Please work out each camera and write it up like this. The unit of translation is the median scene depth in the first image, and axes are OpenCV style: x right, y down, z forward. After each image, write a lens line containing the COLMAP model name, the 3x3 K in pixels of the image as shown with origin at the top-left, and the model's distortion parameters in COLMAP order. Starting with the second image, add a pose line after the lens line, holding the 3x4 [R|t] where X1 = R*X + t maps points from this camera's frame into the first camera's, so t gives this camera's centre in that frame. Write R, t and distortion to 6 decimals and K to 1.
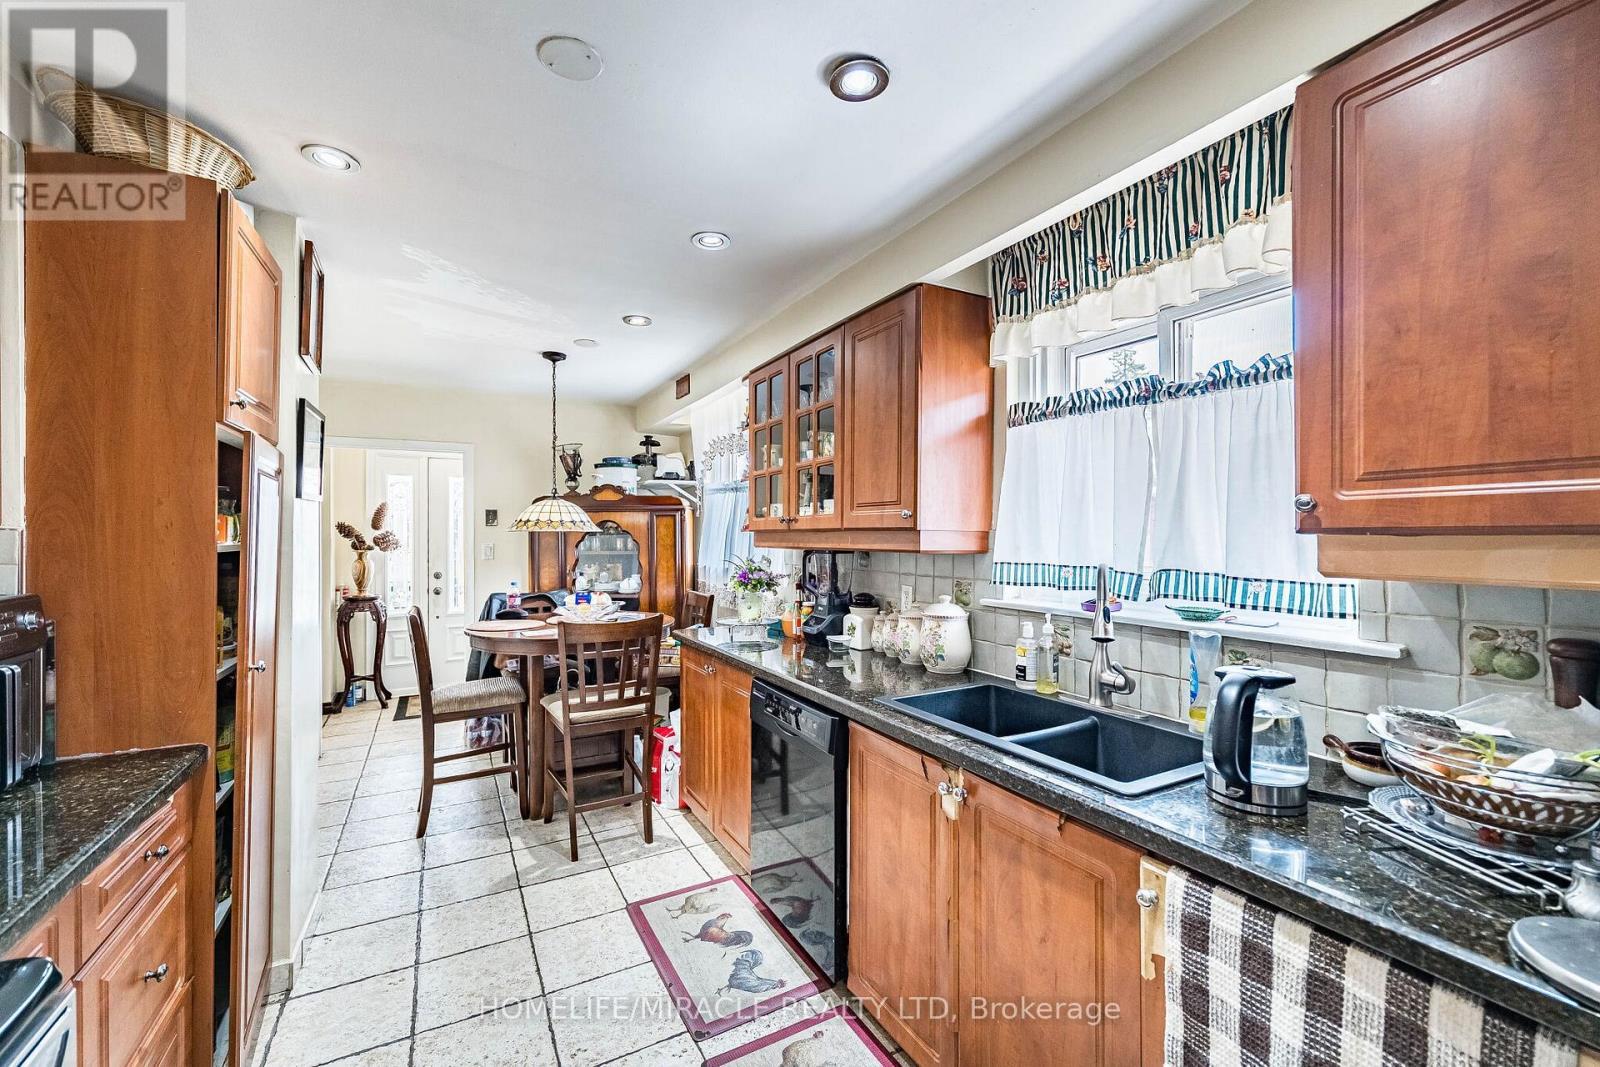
lens RADIAL K [[689.5, 0, 791.9], [0, 689.5, 529.7], [0, 0, 1]] dist [-0.002753, 0.001664]
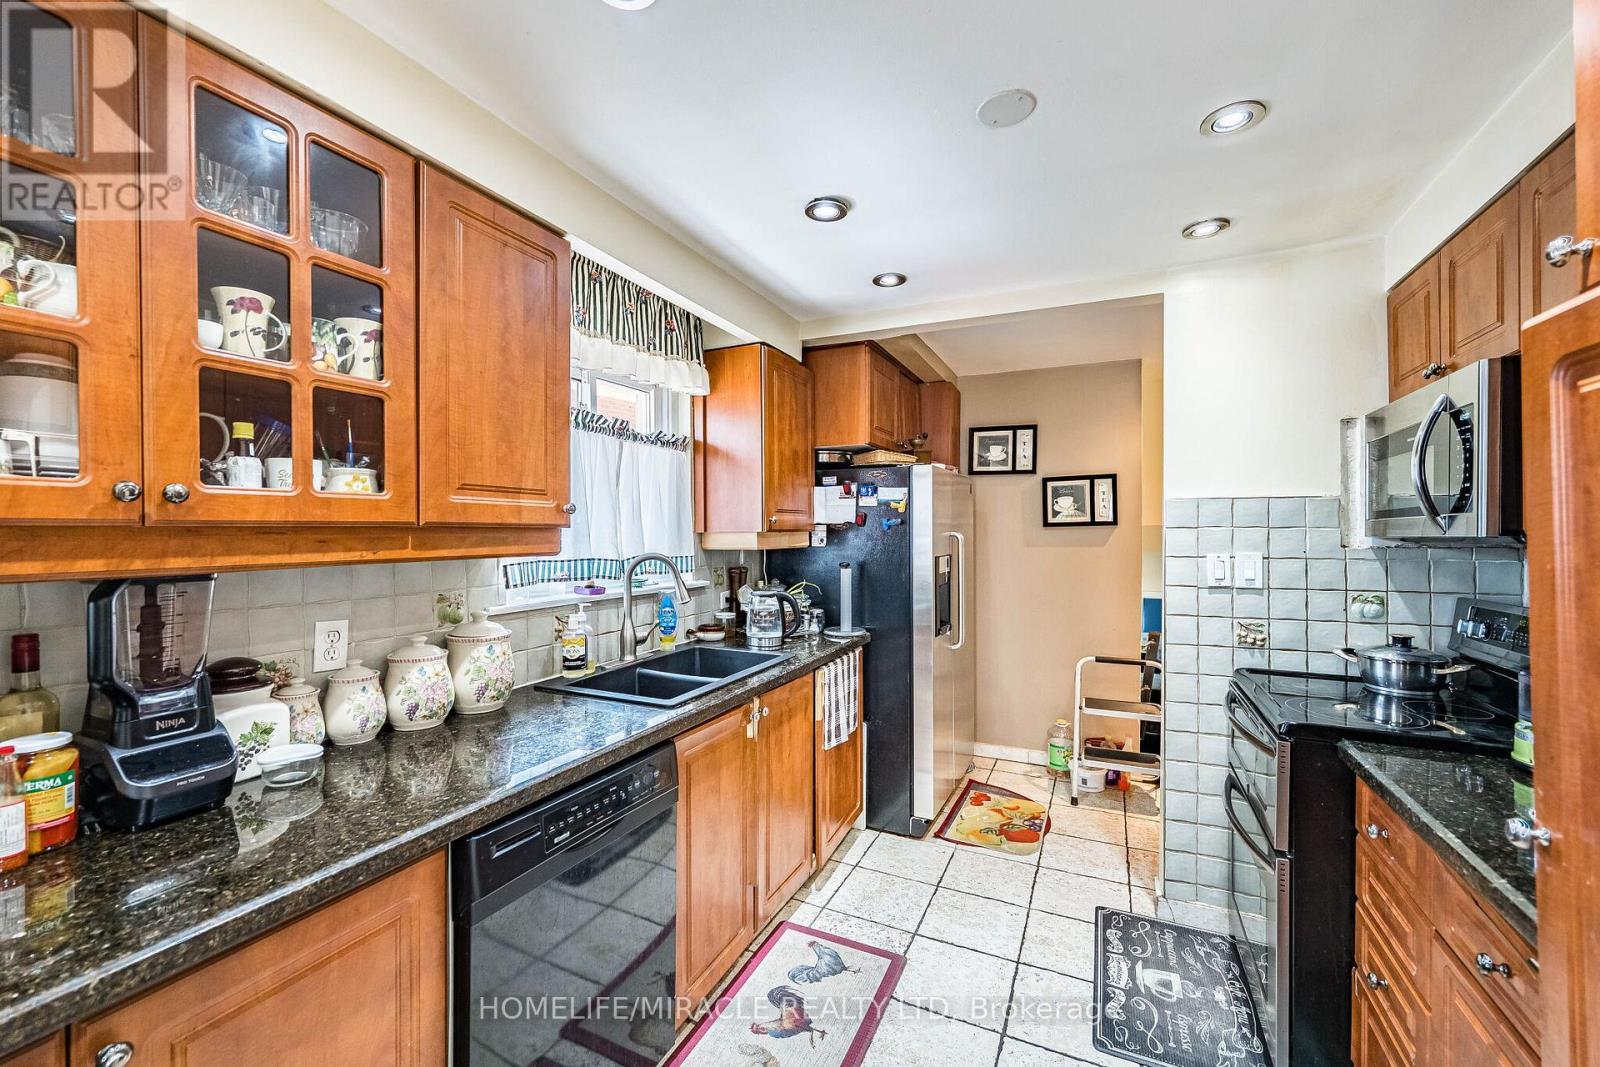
lens RADIAL K [[620.0, 0, 806.3], [0, 620.0, 528.7], [0, 0, 1]] dist [0.000141, -0.000008]
pose [[-0.591583, 0.000871, 0.806244, -0.768664], [-0.001027, 0.999998, -0.001833, 0.003264], [-0.806244, -0.001913, -0.591581, 1.525007]]
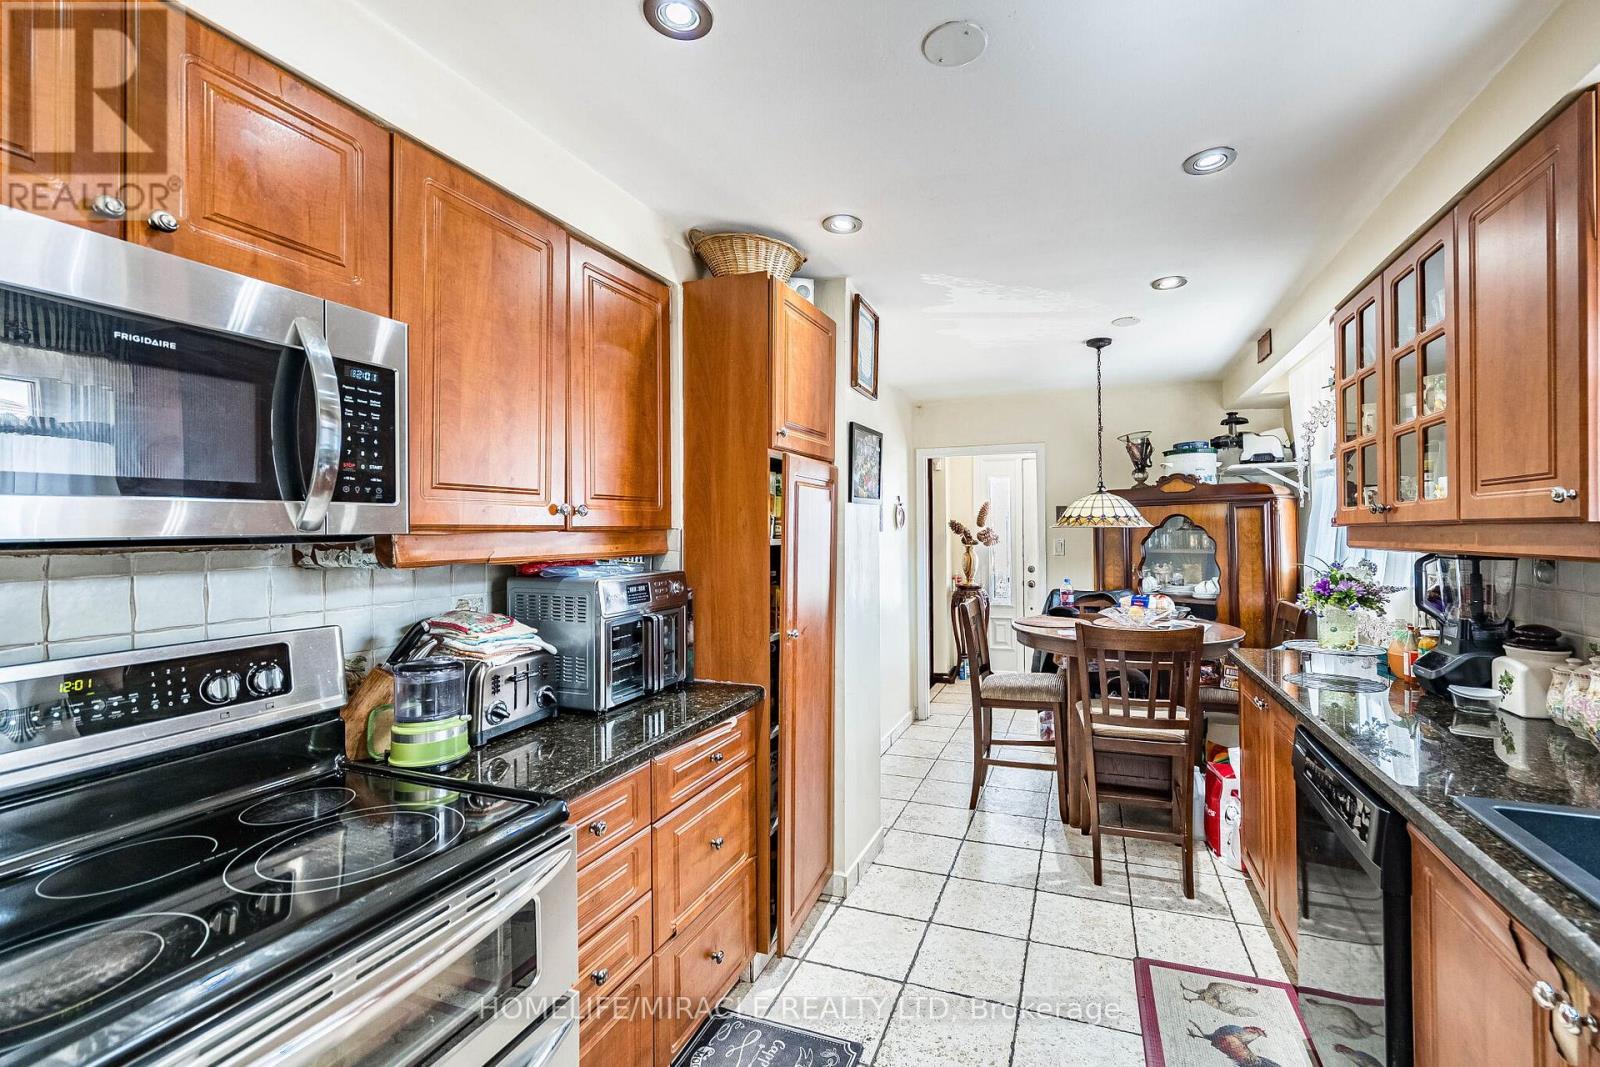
lens RADIAL K [[689.5, 0, 830.4], [0, 689.5, 516.6], [0, 0, 1]] dist [-0.002753, 0.001664]
pose [[0.656429, -0.017996, -0.754173, 0.198176], [0.008542, 0.999829, -0.016423, 0.000123], [0.754339, 0.004339, 0.656471, 0.157388]]
